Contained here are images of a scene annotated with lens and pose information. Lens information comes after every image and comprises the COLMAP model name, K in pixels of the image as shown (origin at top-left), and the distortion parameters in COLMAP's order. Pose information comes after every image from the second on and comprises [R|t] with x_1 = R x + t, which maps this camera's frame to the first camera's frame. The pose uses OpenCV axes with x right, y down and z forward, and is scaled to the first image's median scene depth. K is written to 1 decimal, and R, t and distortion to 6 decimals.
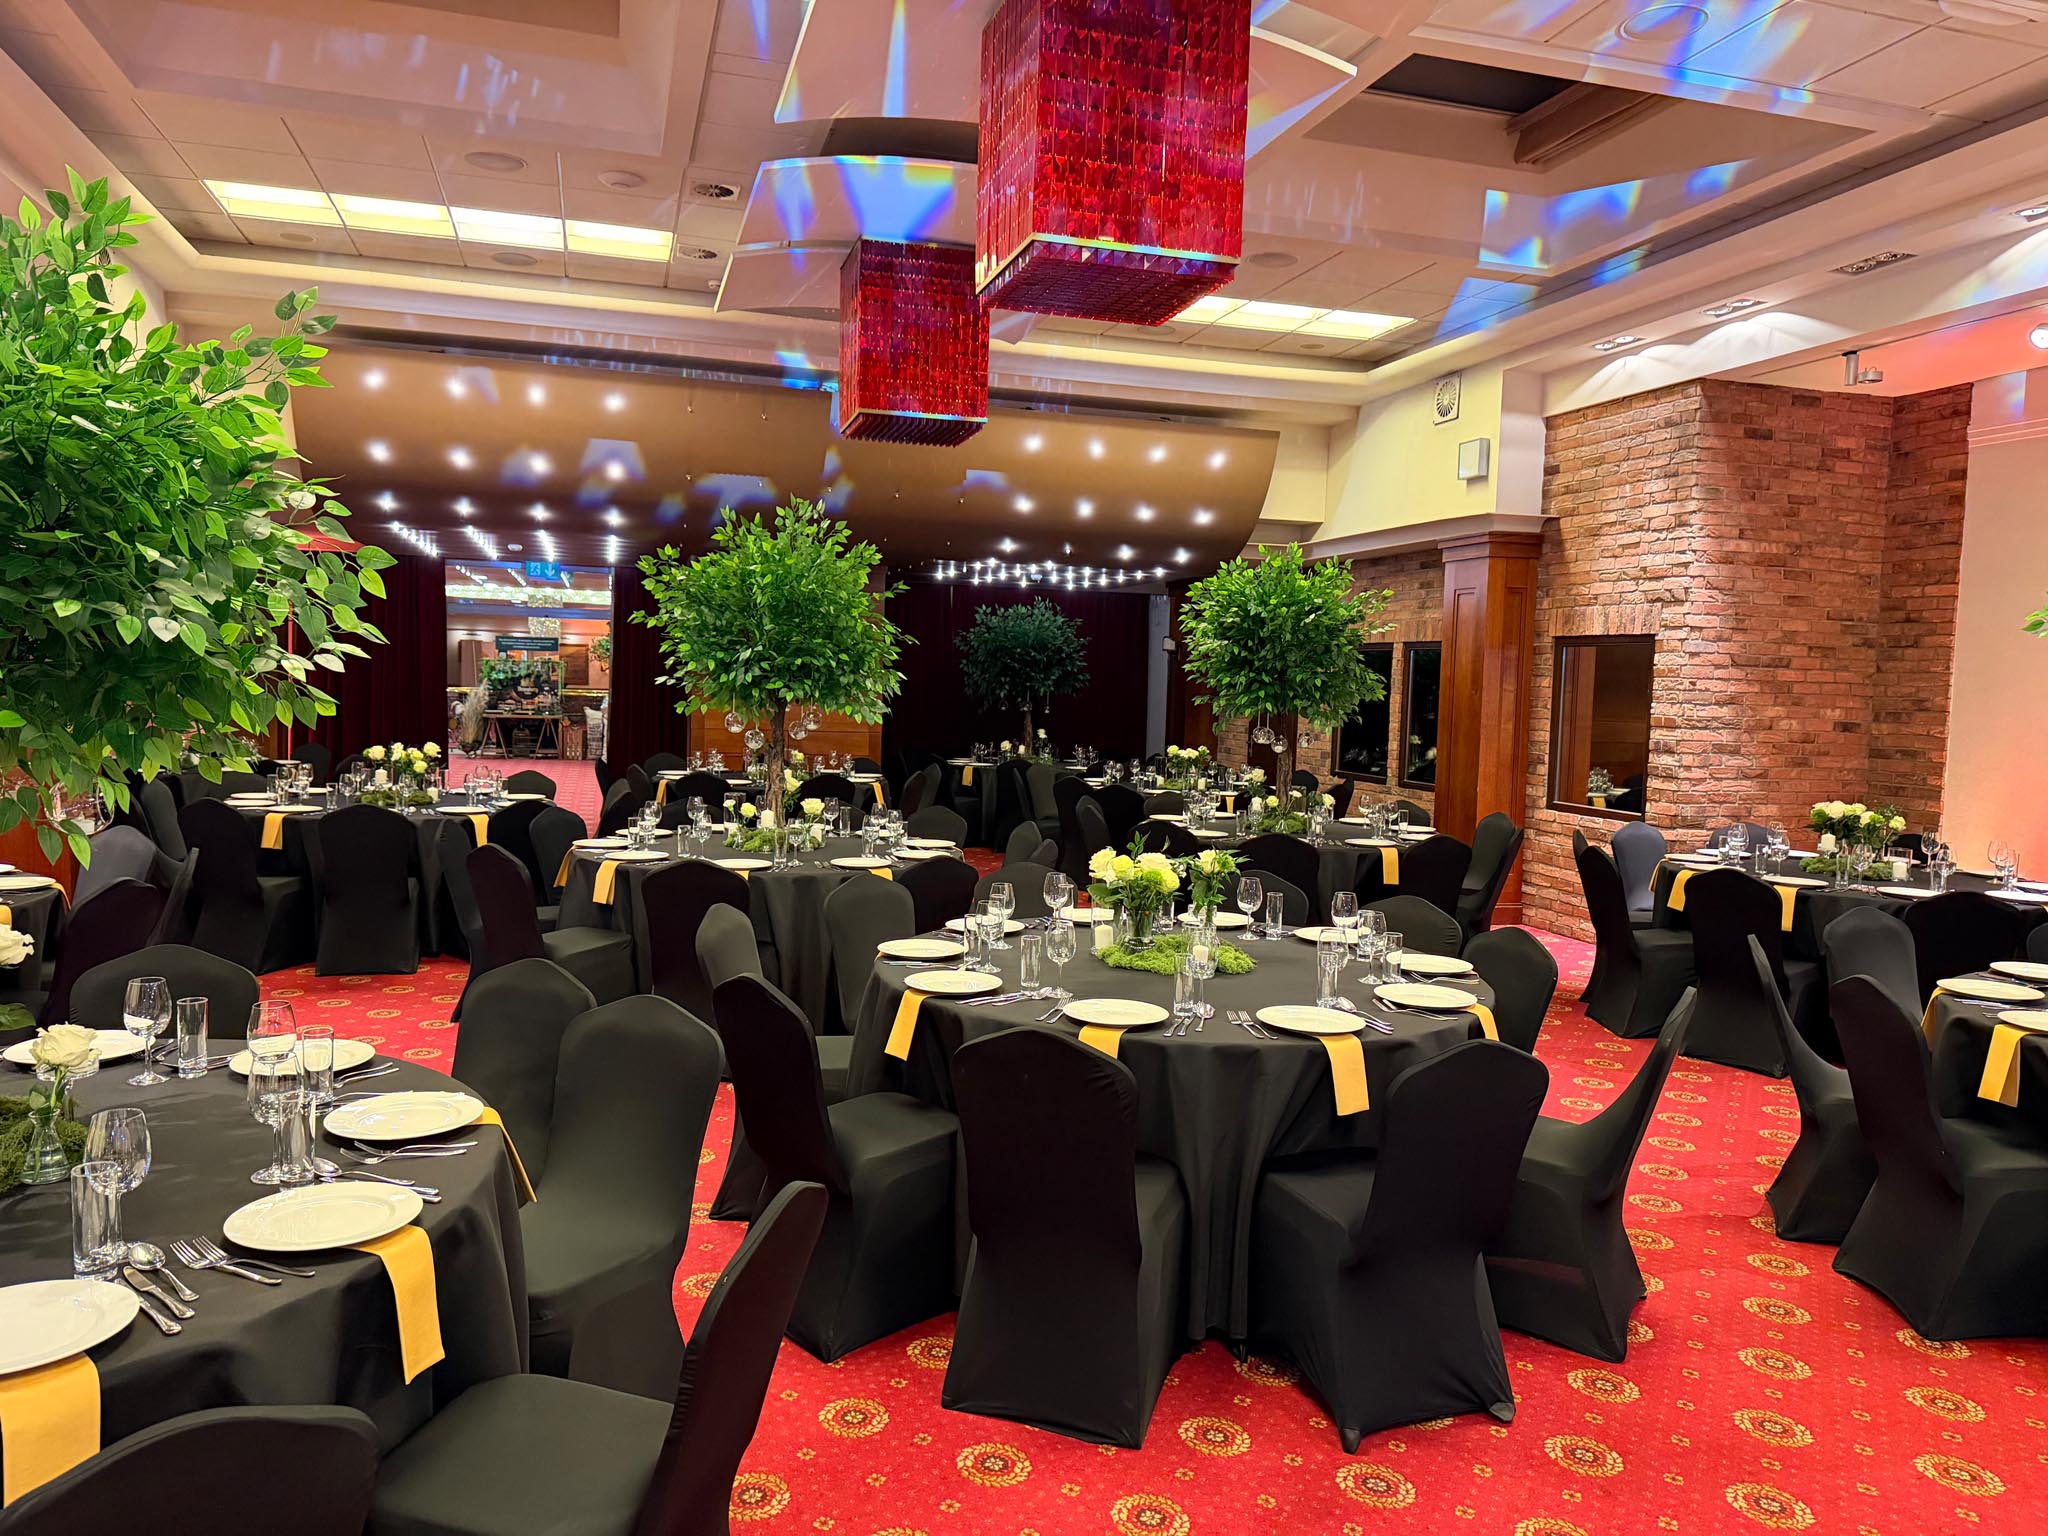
lens RADIAL K [[1432.7, 0, 1024.0], [0, 1432.7, 768.0], [0, 0, 1]] dist [0.033421, -0.033299]
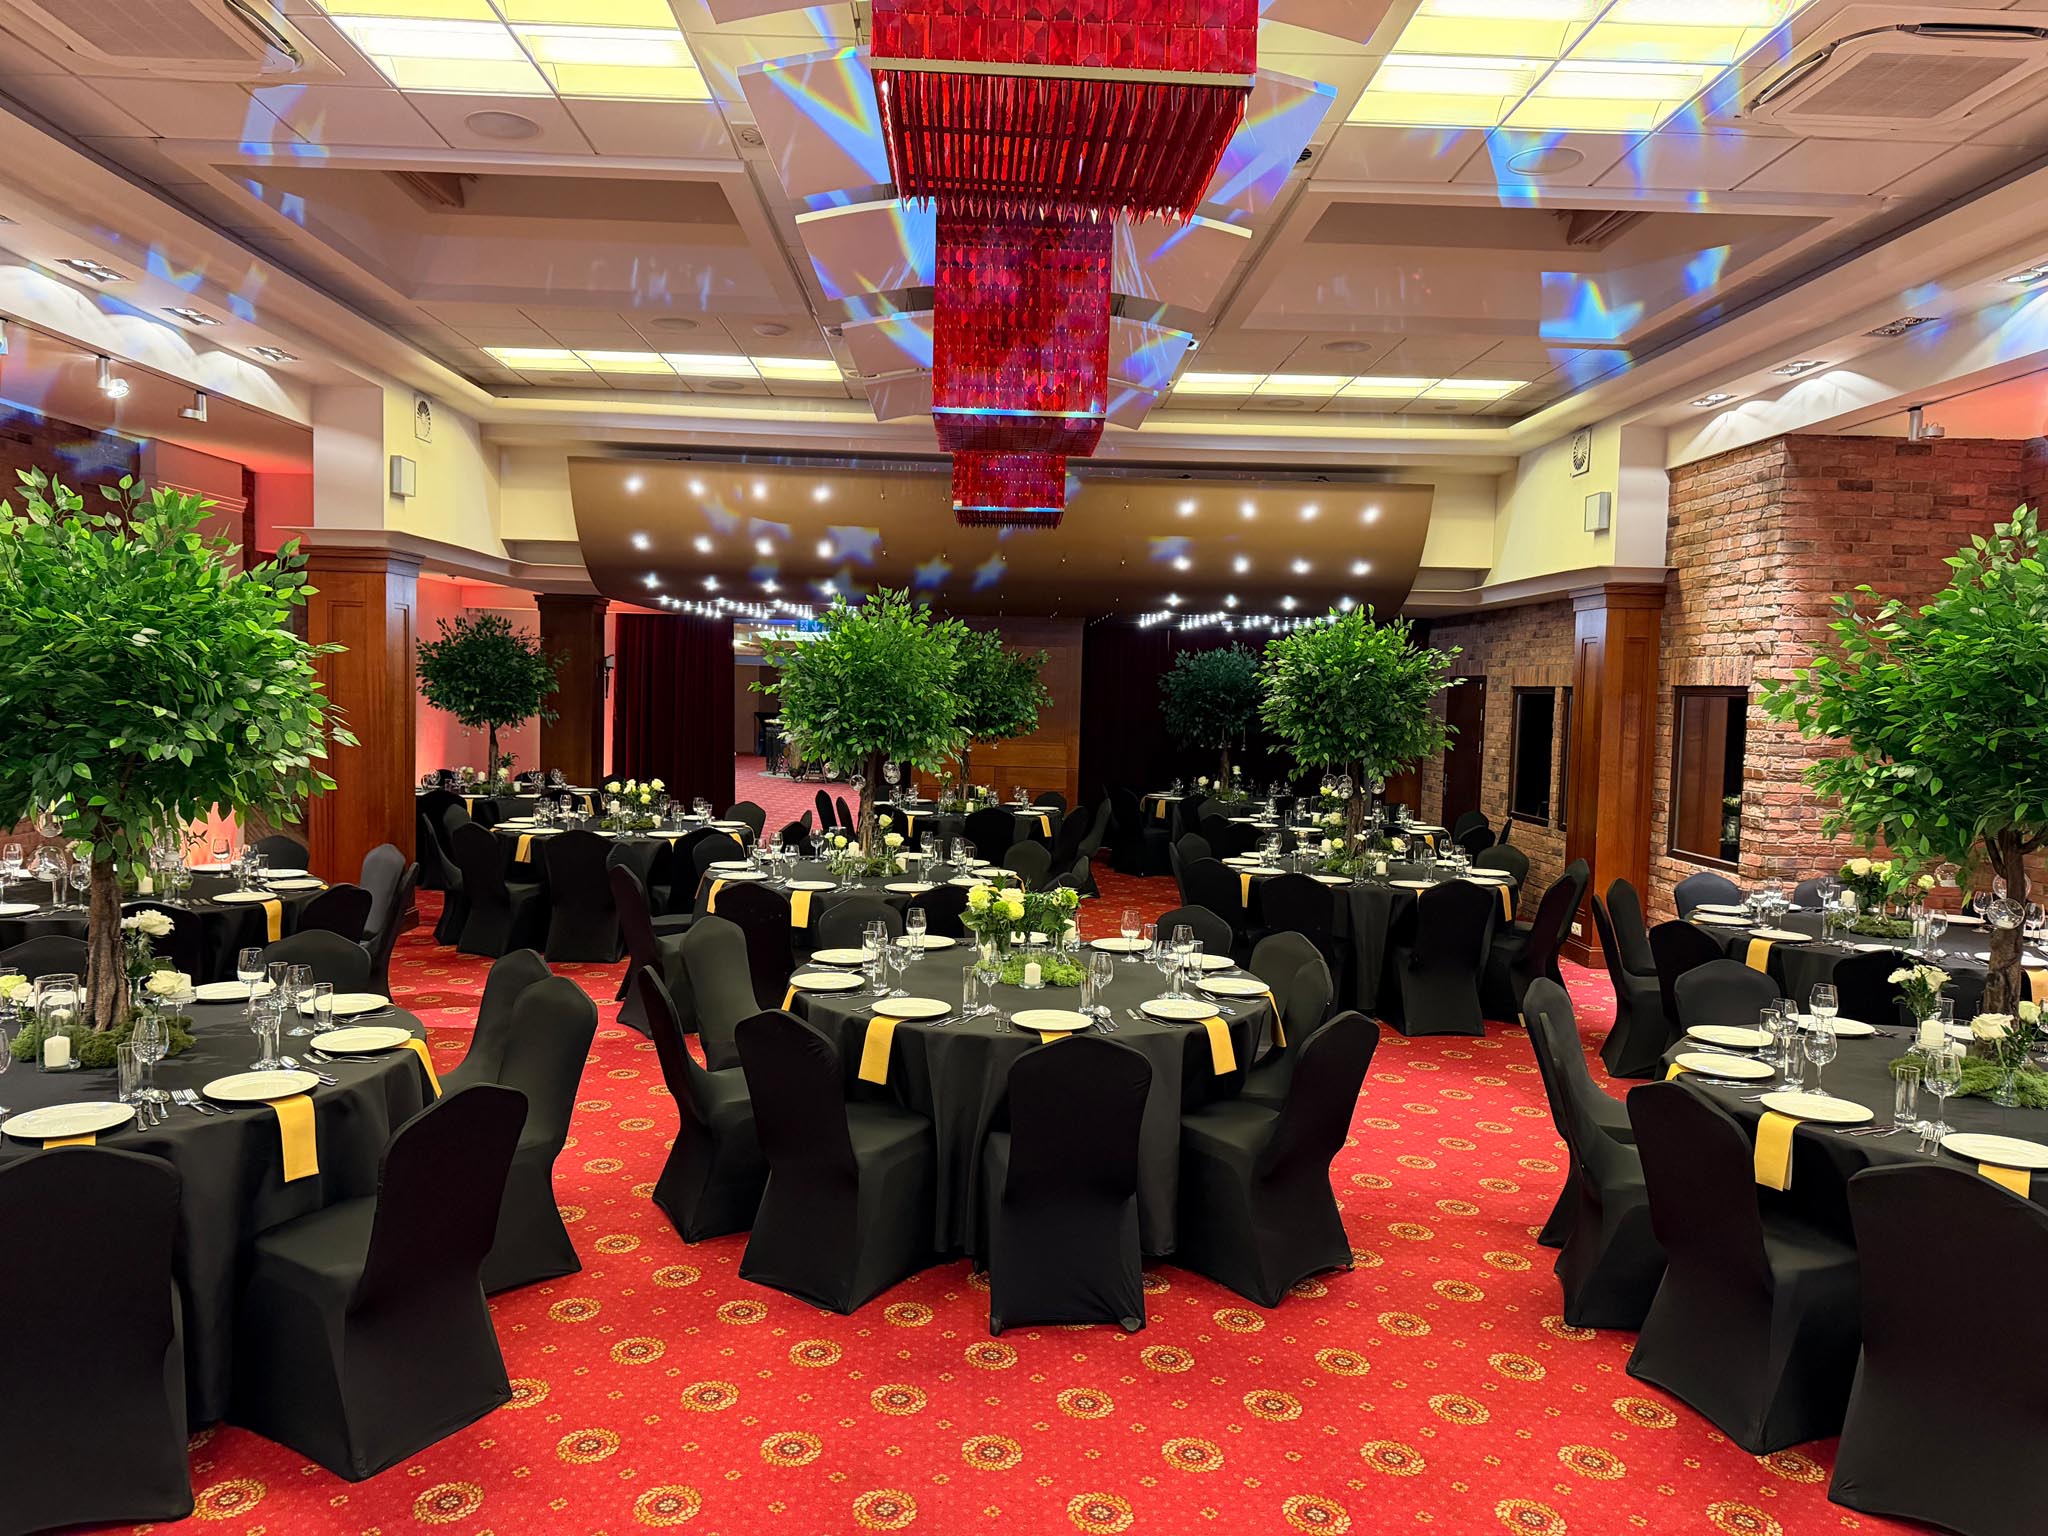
lens RADIAL K [[1417.0, 0, 1000.2], [0, 1417.0, 776.9], [0, 0, 1]] dist [0.053971, -0.065672]
pose [[0.964491, 0.011996, -0.263844, 0.203470], [-0.014417, 0.999870, -0.007239, -0.015102], [0.263722, 0.010786, 0.964538, -0.106545]]
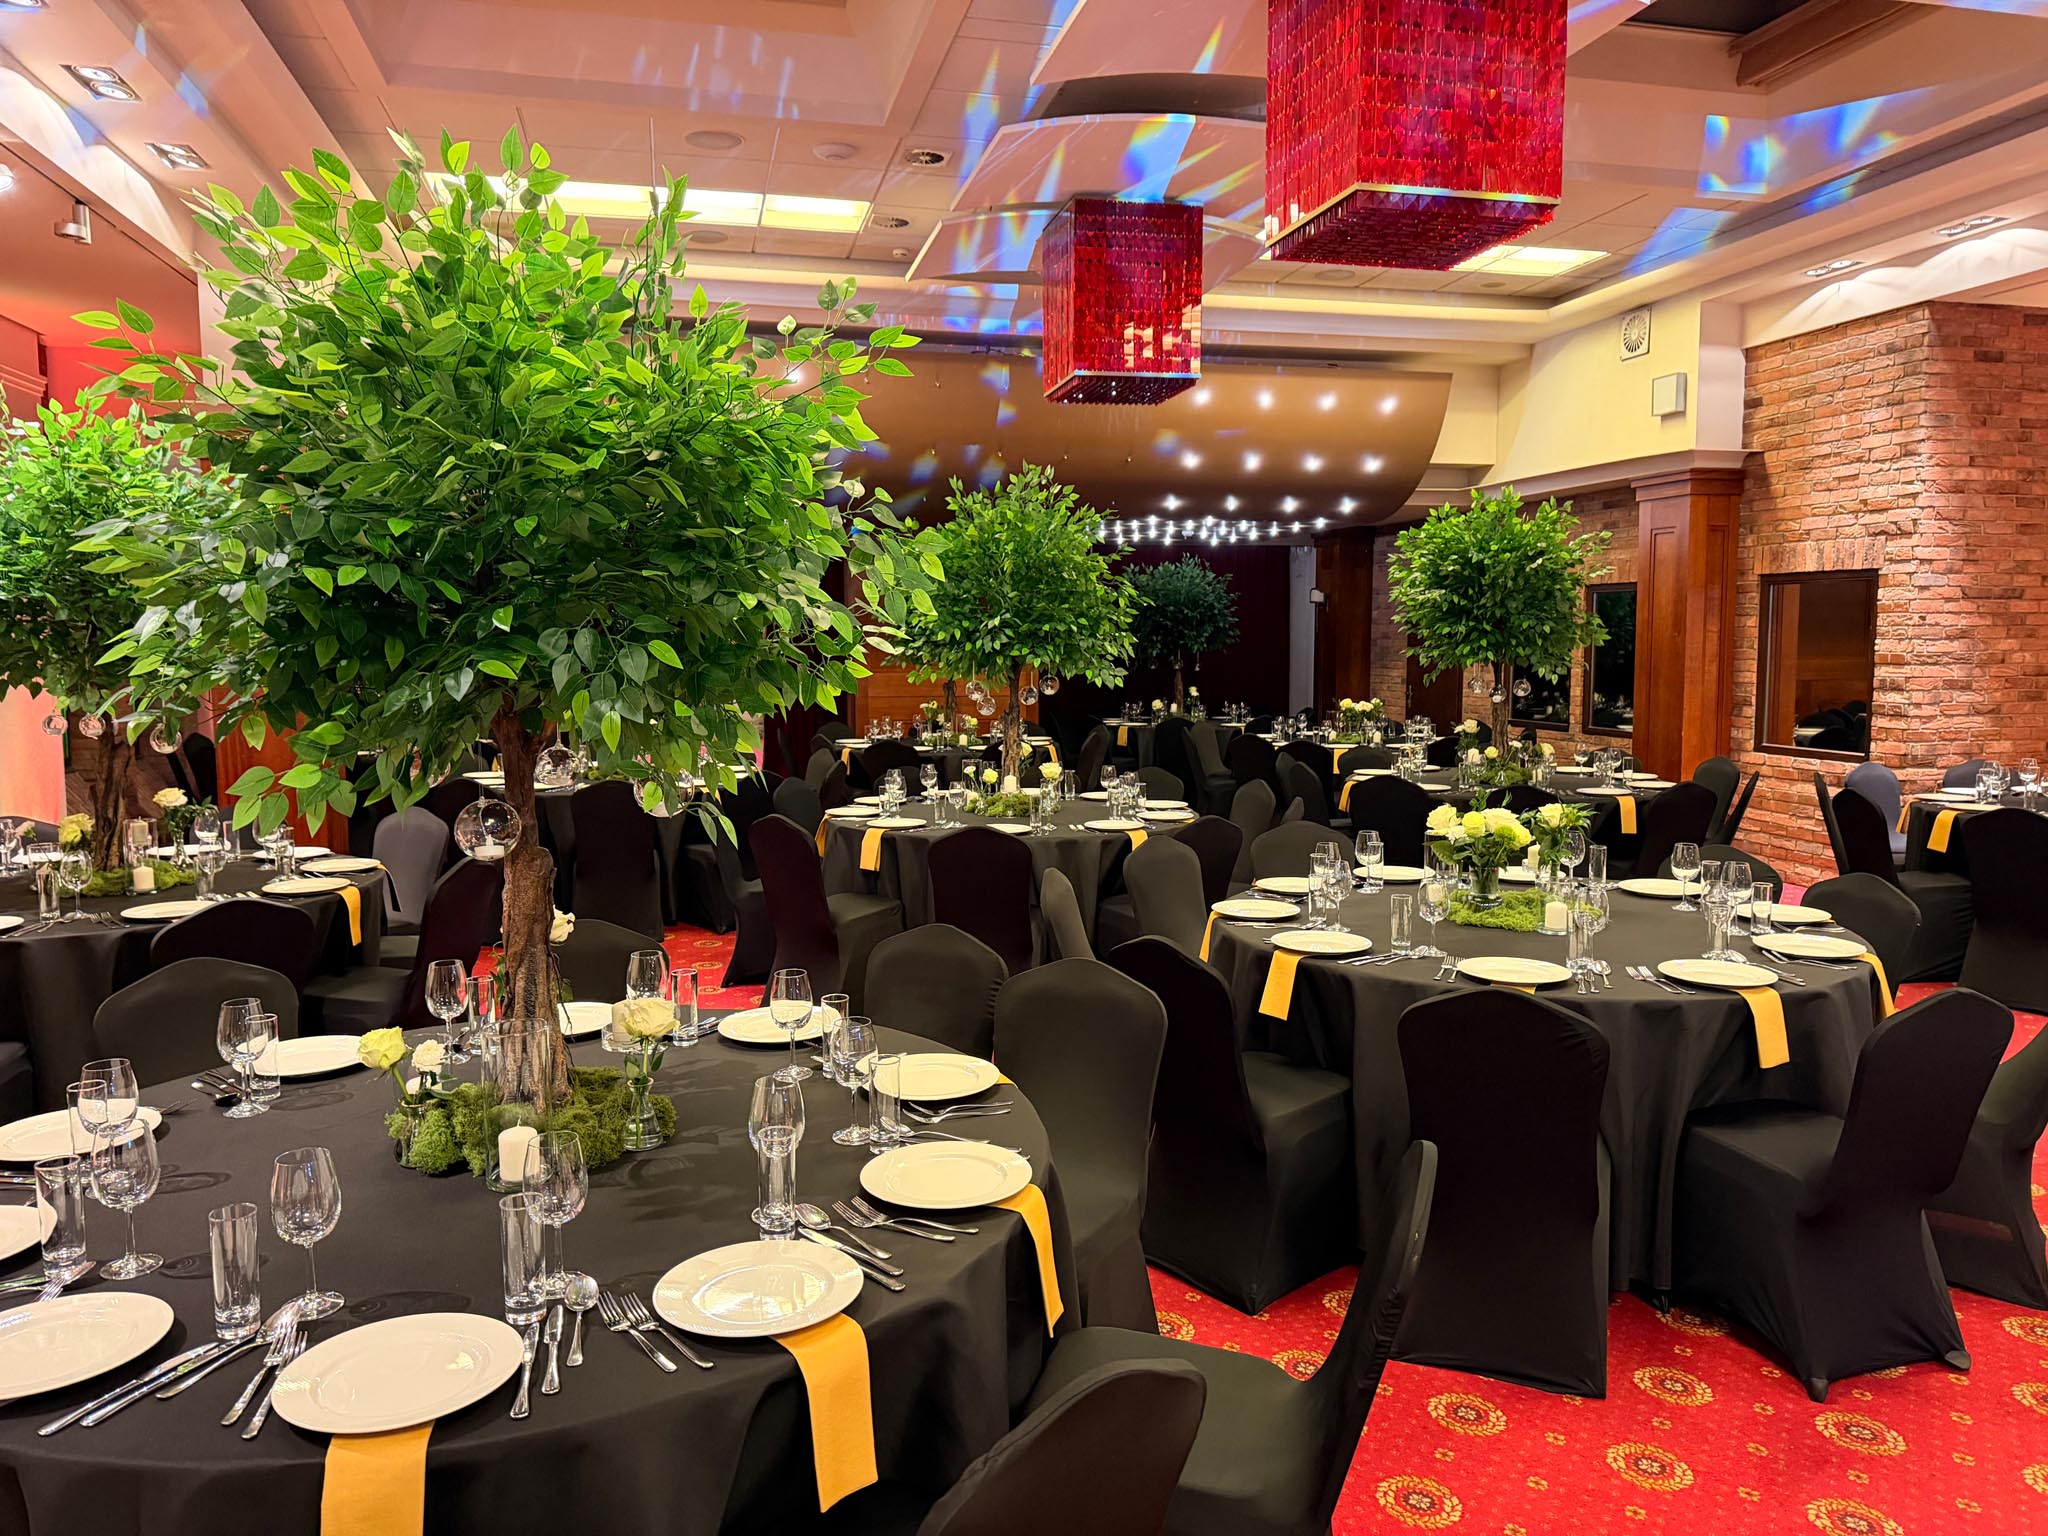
lens RADIAL K [[1432.7, 0, 1024.0], [0, 1432.7, 768.0], [0, 0, 1]] dist [0.033421, -0.033299]
pose [[0.998136, -0.028297, -0.054077, -0.090109], [0.029844, 0.999162, 0.028014, -0.003132], [0.053239, -0.029576, 0.998144, -0.005891]]
